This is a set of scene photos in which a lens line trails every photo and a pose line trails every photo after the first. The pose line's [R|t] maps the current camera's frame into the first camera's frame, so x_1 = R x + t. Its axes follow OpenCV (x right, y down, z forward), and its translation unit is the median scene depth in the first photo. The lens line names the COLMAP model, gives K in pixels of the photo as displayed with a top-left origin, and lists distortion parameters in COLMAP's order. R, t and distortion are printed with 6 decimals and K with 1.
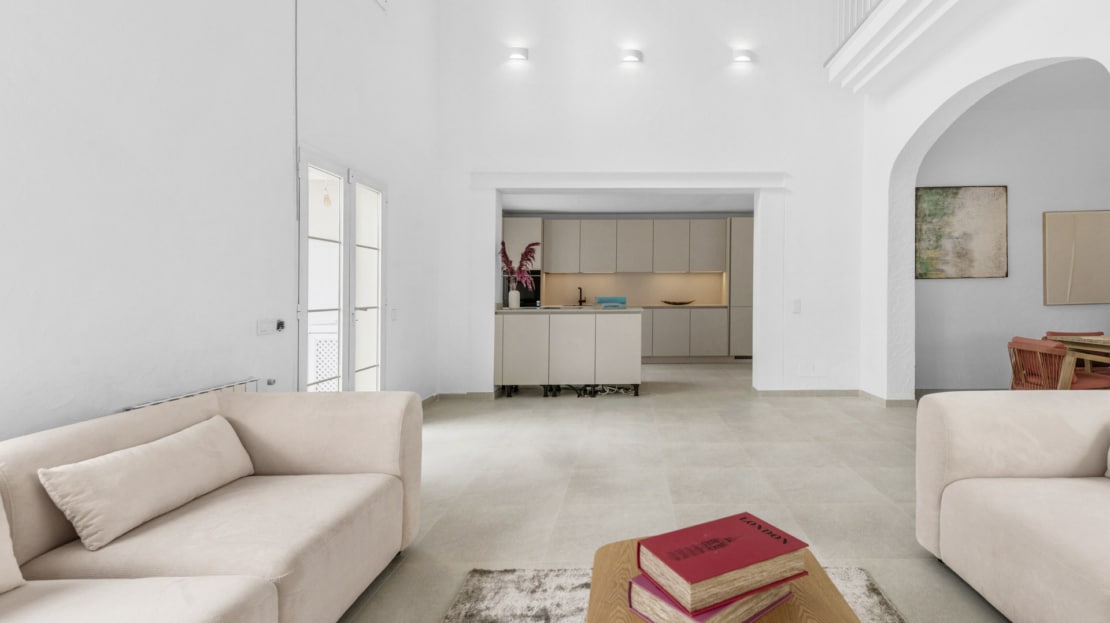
lens RADIAL K [[527.4, 0, 555.0], [0, 527.4, 311.5], [0, 0, 1]] dist [0.000329, 0.000031]
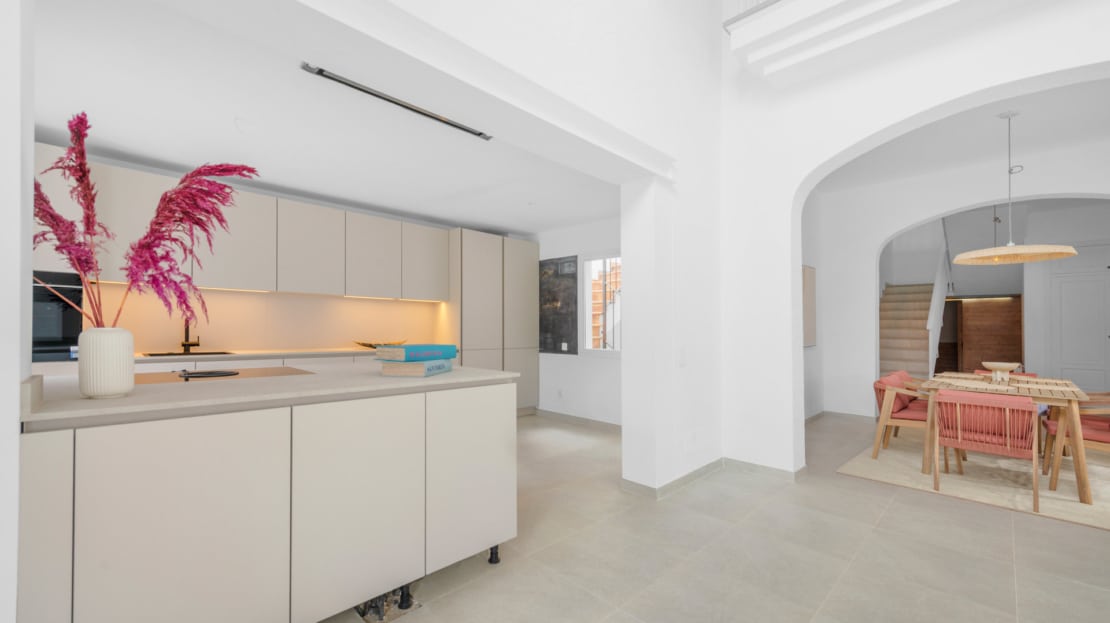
lens RADIAL K [[468.6, 0, 558.1], [0, 468.6, 335.9], [0, 0, 1]] dist [0.001288, -0.000018]
pose [[0.625651, -0.001811, 0.780101, -0.125815], [0.012027, 0.999901, -0.007324, -0.032221], [-0.780010, 0.013965, 0.625611, 0.692309]]
